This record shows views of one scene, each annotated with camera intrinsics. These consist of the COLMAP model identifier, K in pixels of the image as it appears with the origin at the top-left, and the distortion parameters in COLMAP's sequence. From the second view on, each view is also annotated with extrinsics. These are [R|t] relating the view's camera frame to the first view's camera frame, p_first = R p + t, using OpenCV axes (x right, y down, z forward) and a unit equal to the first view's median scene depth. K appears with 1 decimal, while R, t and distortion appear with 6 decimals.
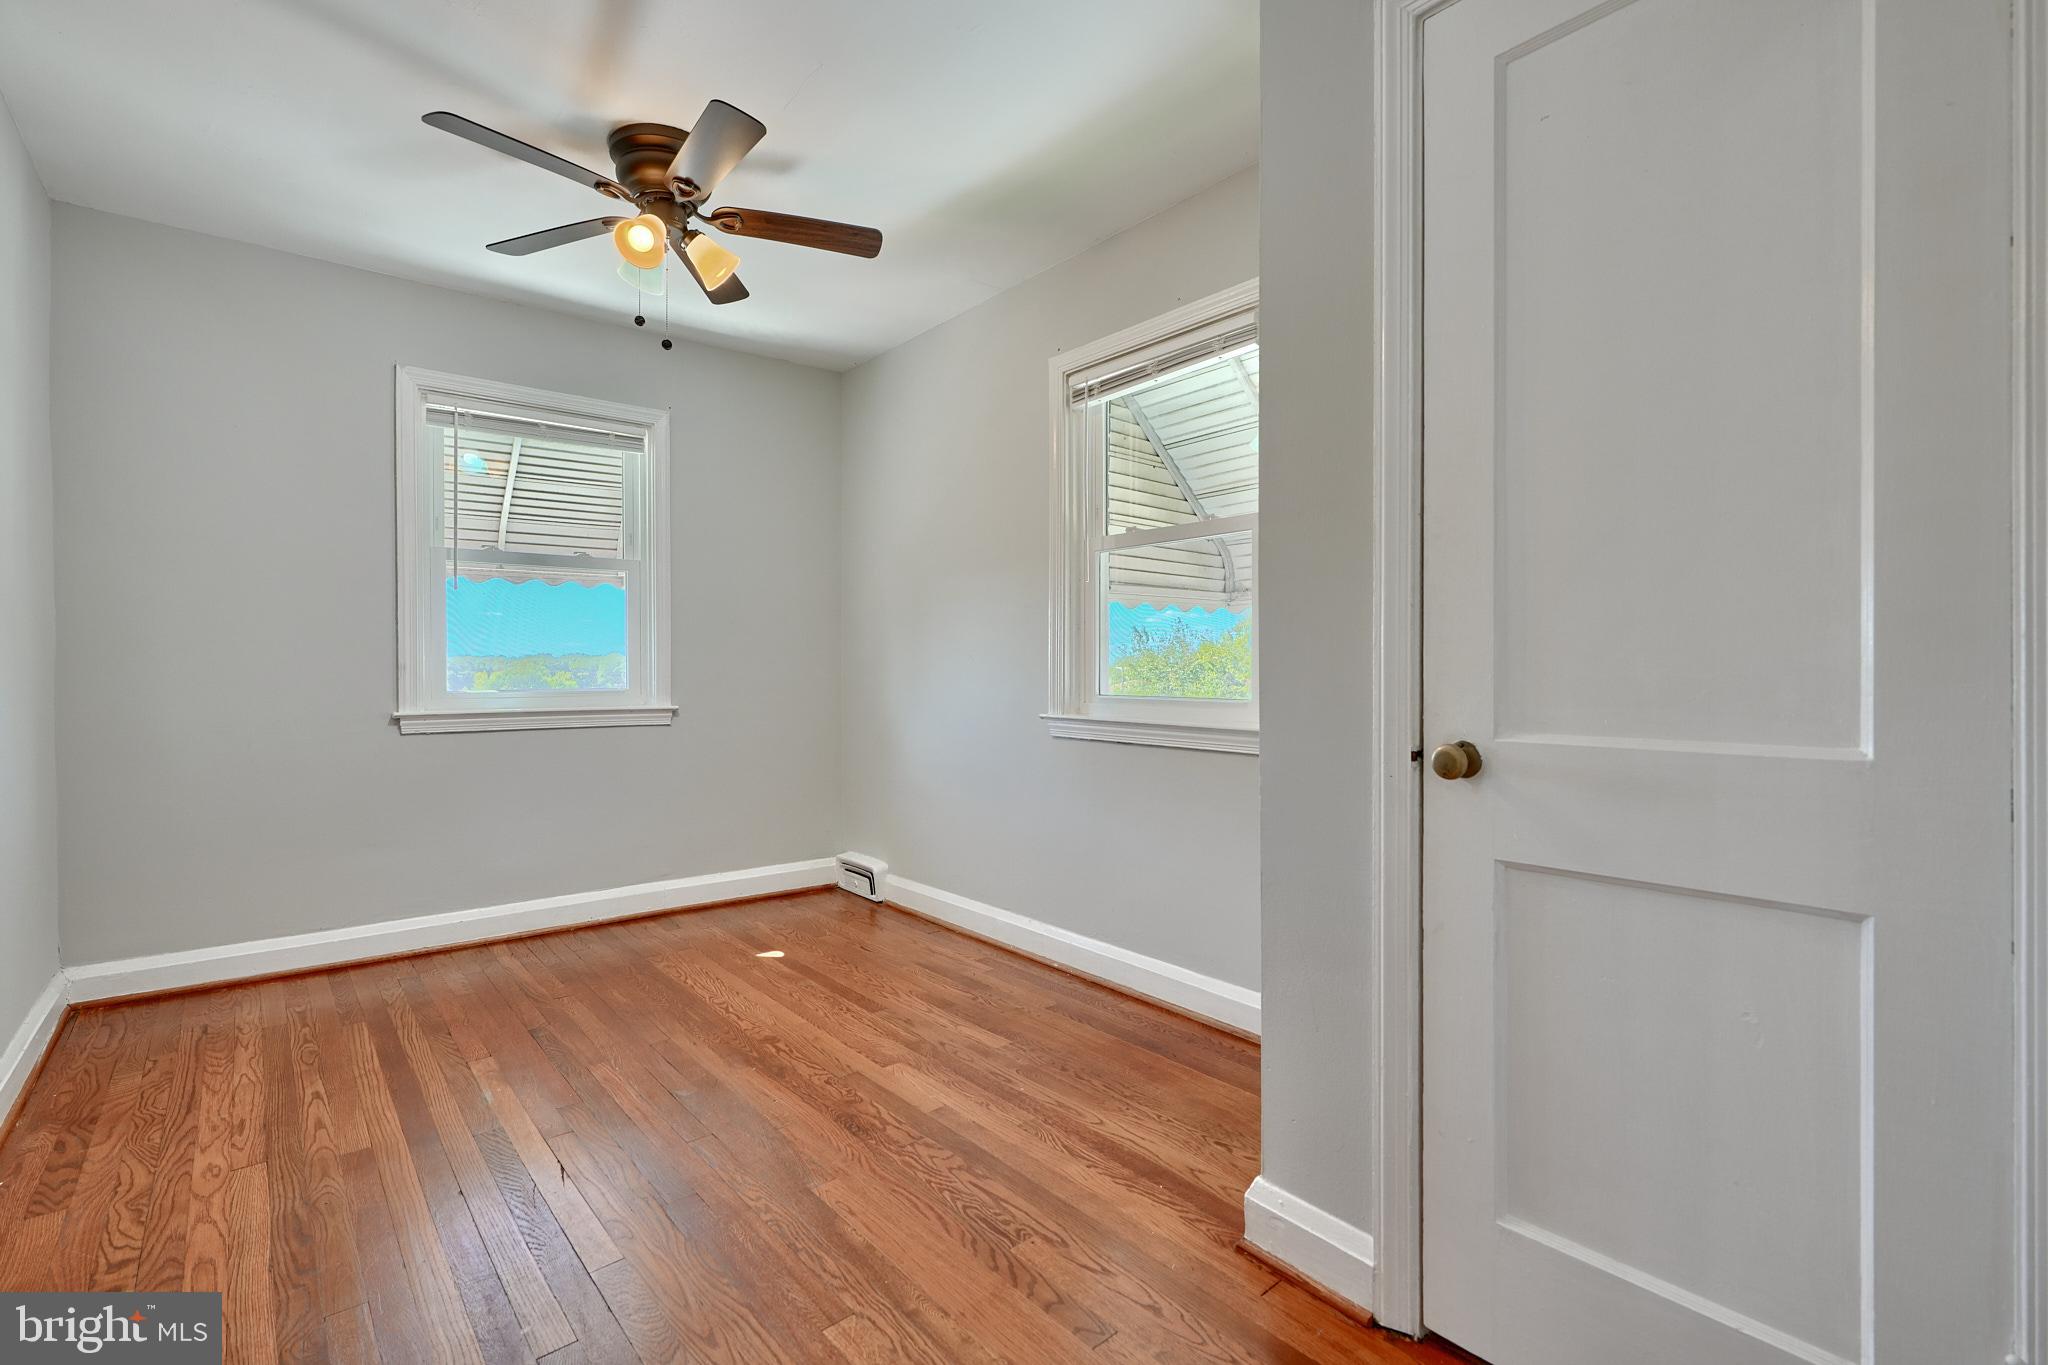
lens RADIAL K [[900.1, 0, 1025.7], [0, 900.1, 673.0], [0, 0, 1]] dist [0.000141, -0.000035]
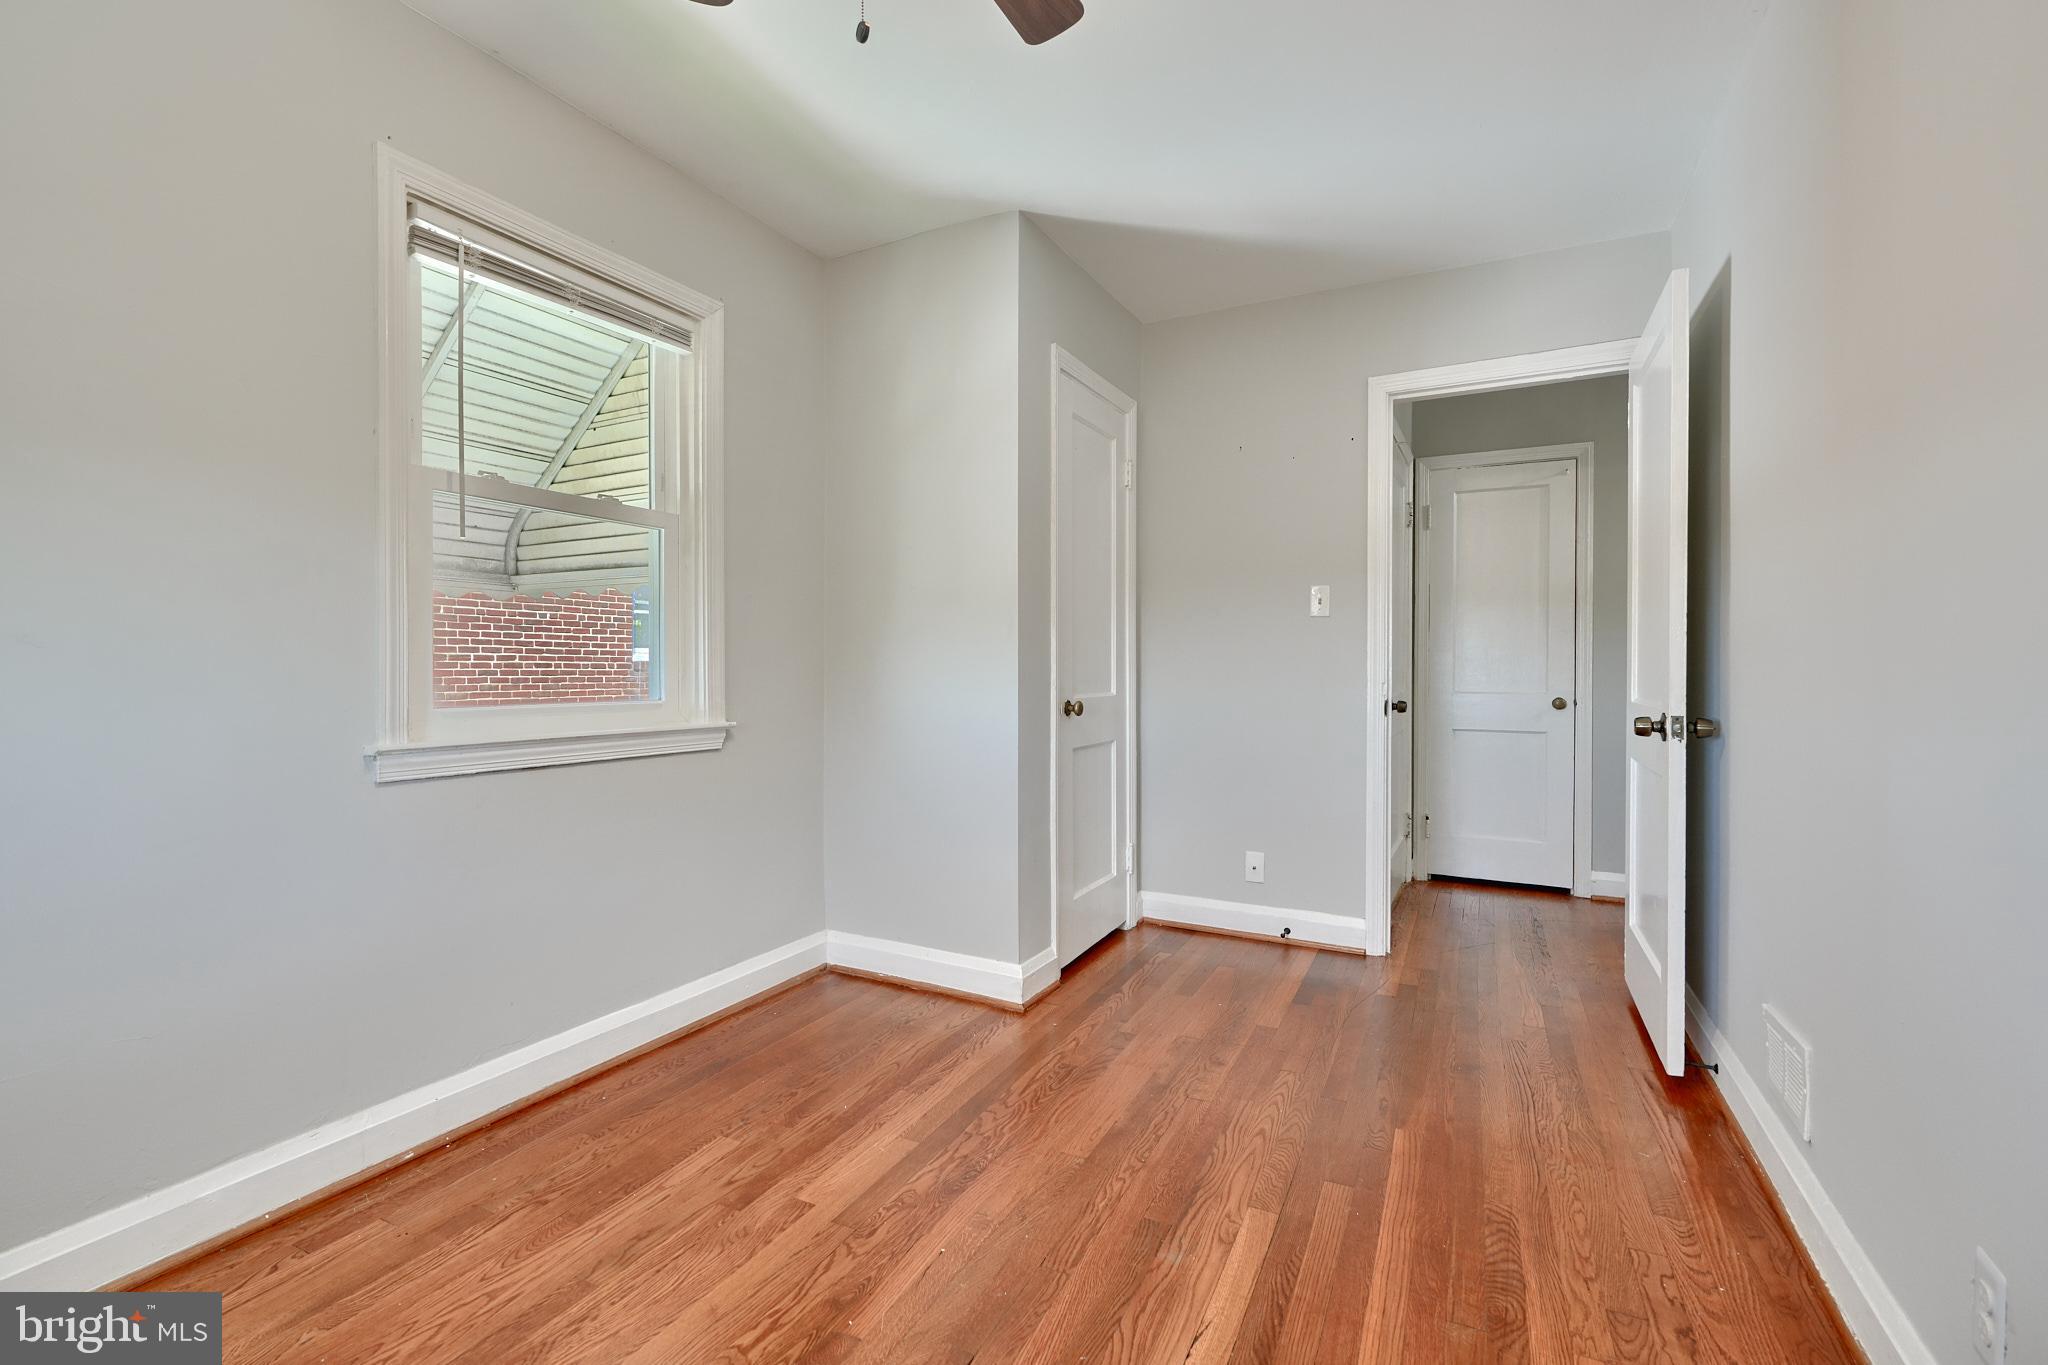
lens RADIAL K [[900.1, 0, 1025.7], [0, 900.1, 673.0], [0, 0, 1]] dist [0.000141, -0.000035]
pose [[-0.375014, -0.005742, 0.927001, -0.864833], [0.004473, 0.999958, 0.008003, -0.006831], [-0.927008, 0.007148, -0.374973, 1.056760]]
